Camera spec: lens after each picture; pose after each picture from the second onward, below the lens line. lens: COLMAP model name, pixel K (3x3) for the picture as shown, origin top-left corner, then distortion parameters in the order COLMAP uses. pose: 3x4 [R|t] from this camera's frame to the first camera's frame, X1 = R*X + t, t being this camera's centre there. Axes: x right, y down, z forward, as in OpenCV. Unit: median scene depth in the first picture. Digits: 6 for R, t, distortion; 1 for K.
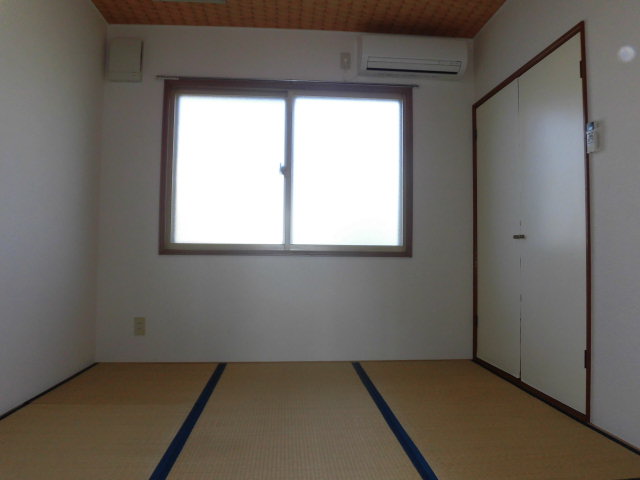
lens RADIAL K [[464.2, 0, 320.0], [0, 464.2, 240.0], [0, 0, 1]] dist [-0.052657, -0.002736]
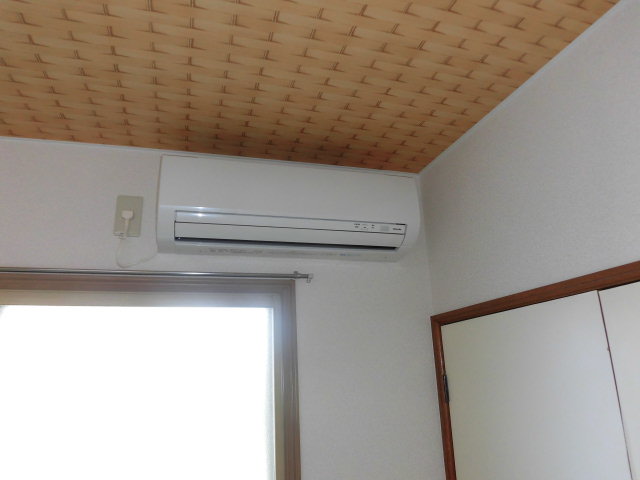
lens RADIAL K [[464.2, 0, 320.0], [0, 464.2, 240.0], [0, 0, 1]] dist [-0.052657, -0.002736]
pose [[0.975334, 0.012323, 0.220388, 0.131107], [0.043954, 0.967603, -0.248623, -0.263853], [-0.216312, 0.252177, 0.943194, 0.597267]]
